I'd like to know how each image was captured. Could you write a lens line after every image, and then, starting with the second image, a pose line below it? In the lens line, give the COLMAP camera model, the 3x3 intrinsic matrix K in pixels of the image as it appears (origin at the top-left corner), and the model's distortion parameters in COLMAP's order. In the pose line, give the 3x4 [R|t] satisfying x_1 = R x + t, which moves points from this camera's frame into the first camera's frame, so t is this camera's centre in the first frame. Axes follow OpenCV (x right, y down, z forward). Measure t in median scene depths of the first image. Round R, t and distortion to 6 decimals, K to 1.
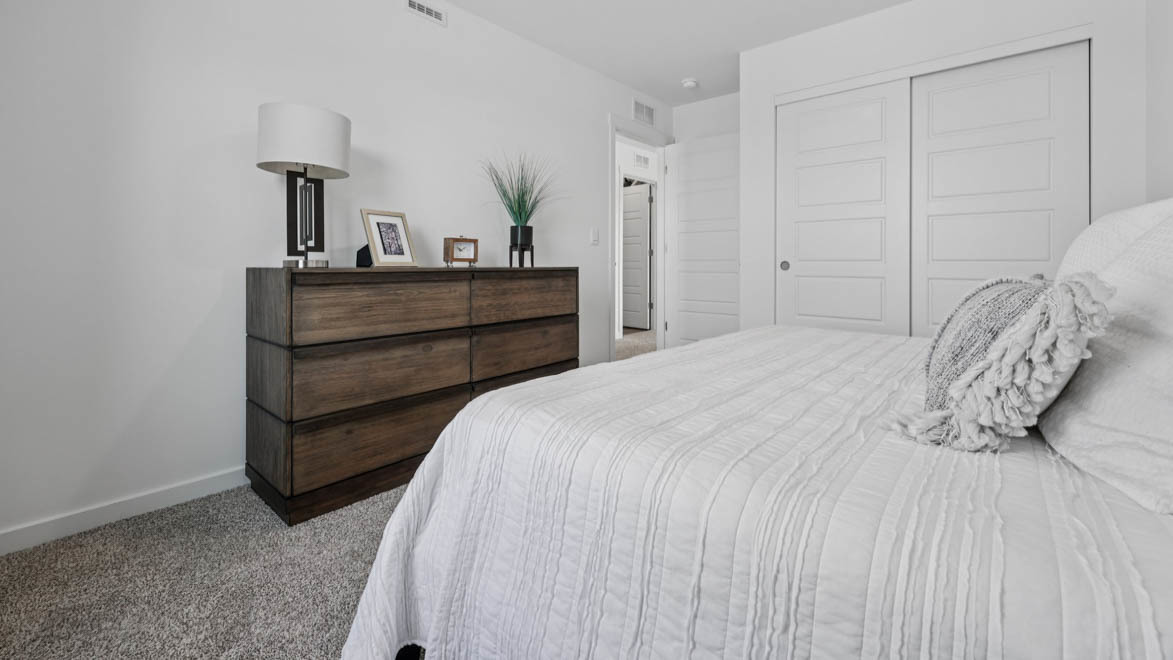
lens RADIAL K [[481.5, 0, 586.5], [0, 481.5, 330.0], [0, 0, 1]] dist [0.000223, 0.000080]
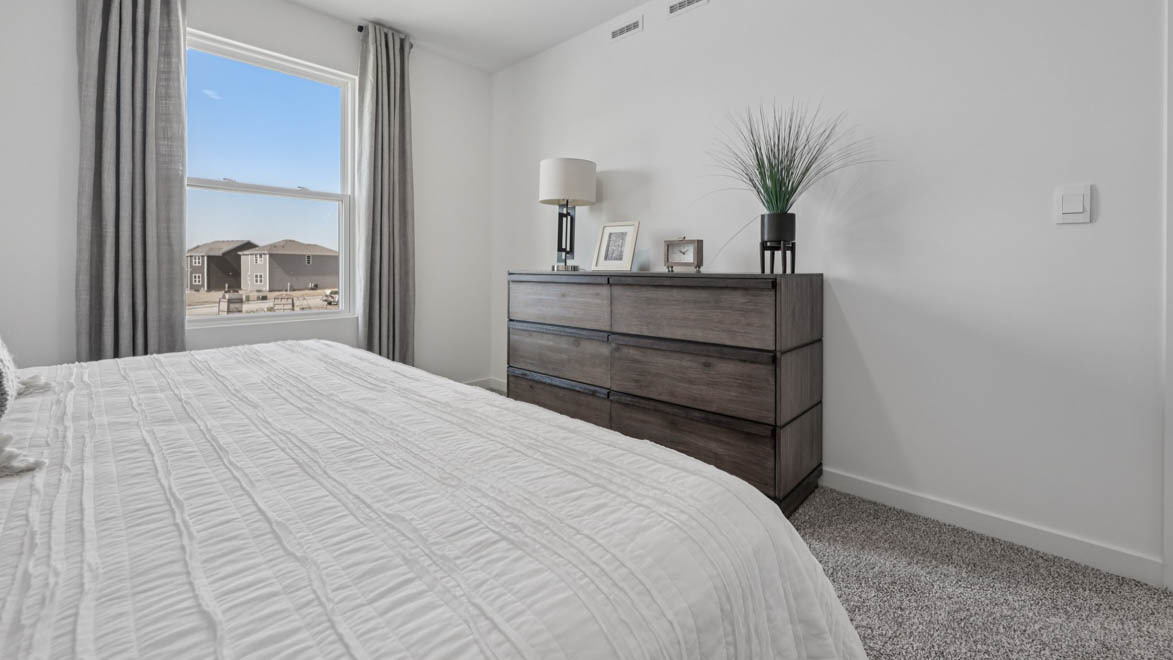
lens RADIAL K [[471.8, 0, 587.0], [0, 471.8, 309.6], [0, 0, 1]] dist [0.000056, 0.000016]
pose [[-0.032733, 0.087938, -0.995588, 0.620775], [-0.138277, 0.986144, 0.091651, -0.117229], [0.989853, 0.140667, -0.020120, 0.845756]]
